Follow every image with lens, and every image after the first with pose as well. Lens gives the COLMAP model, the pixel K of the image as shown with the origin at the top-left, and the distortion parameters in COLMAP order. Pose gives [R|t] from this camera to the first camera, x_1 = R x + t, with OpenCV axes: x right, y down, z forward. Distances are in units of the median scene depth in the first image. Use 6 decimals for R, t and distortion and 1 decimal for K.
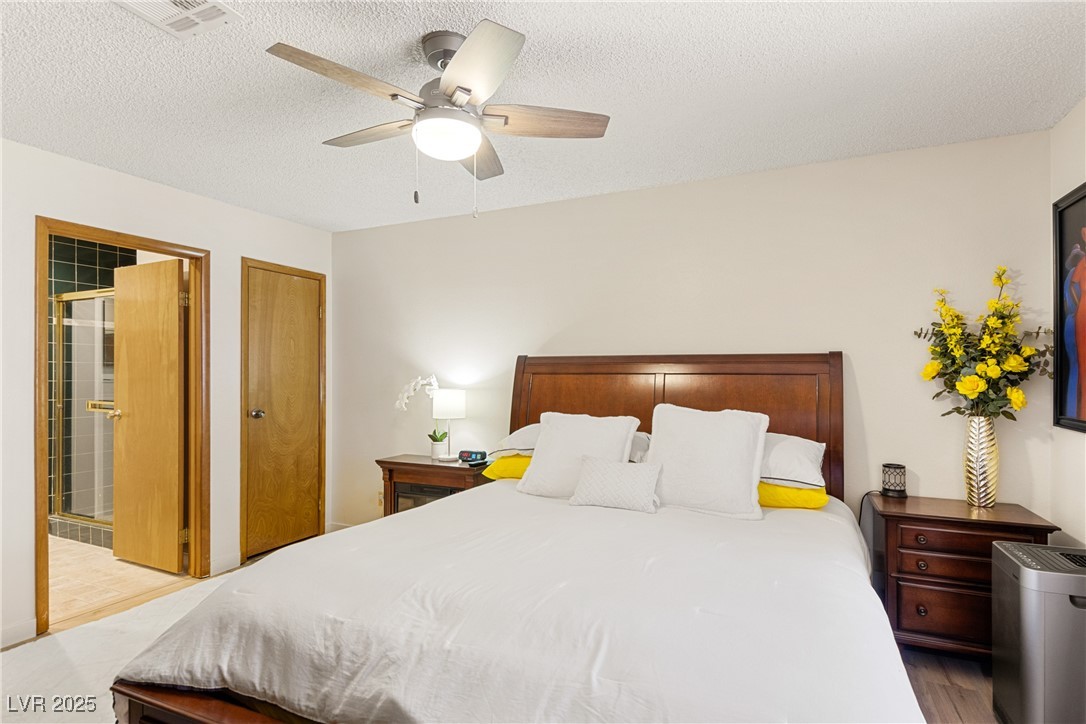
lens RADIAL K [[545.3, 0, 544.6], [0, 545.3, 373.5], [0, 0, 1]] dist [0.002271, -0.000040]
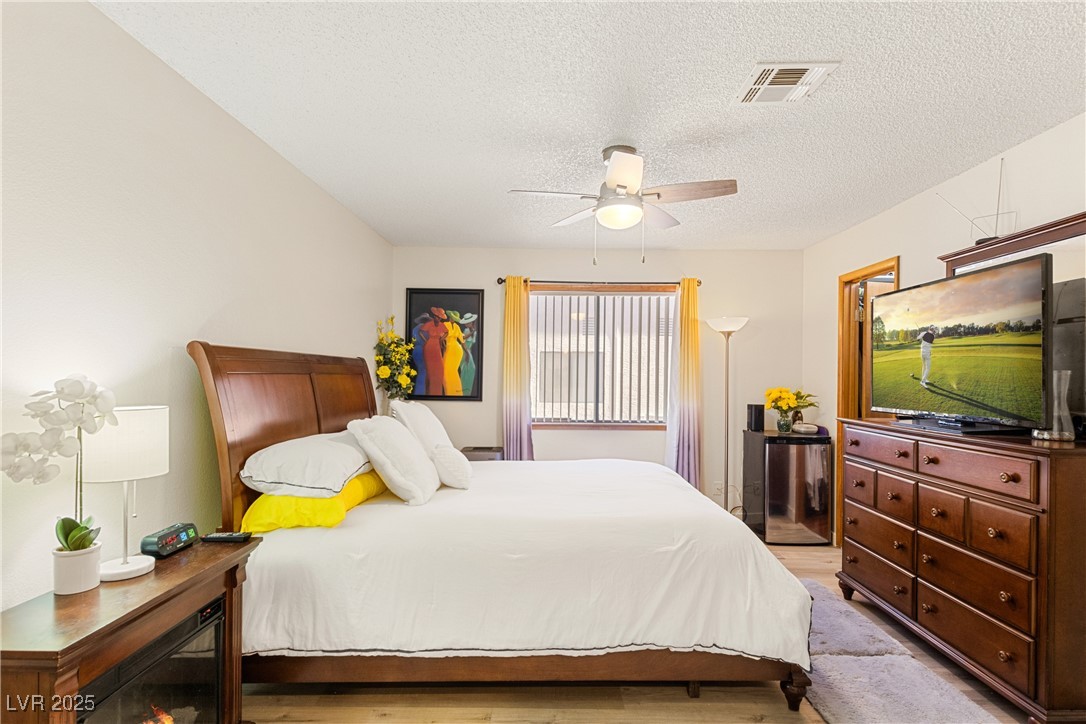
lens RADIAL K [[545.3, 0, 544.6], [0, 545.3, 373.5], [0, 0, 1]] dist [0.002271, -0.000040]
pose [[-0.421586, 0.001004, 0.906788, -0.760902], [-0.003755, 0.999989, -0.002853, 0.001542], [-0.906781, -0.004608, -0.421578, 0.962135]]
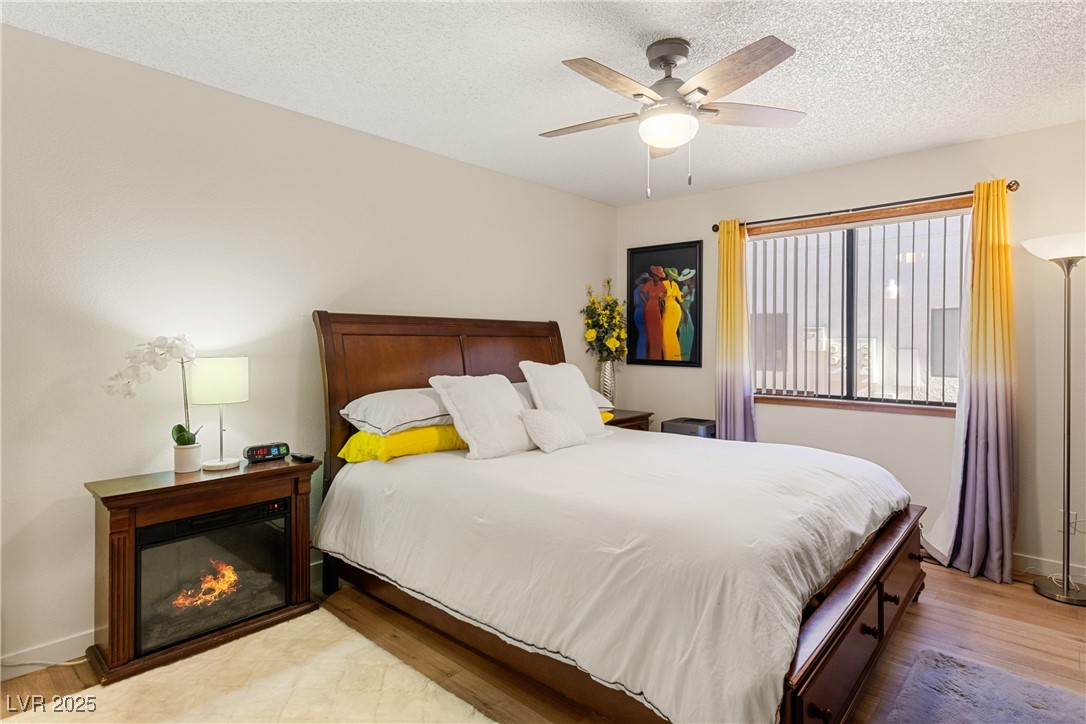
lens RADIAL K [[566.5, 0, 544.7], [0, 566.5, 345.8], [0, 0, 1]] dist [0.001167, 0.000107]
pose [[0.294311, -0.003833, 0.955702, -0.753222], [0.001518, 0.999993, 0.003543, 0.015582], [-0.955708, 0.000408, 0.294315, 0.479540]]
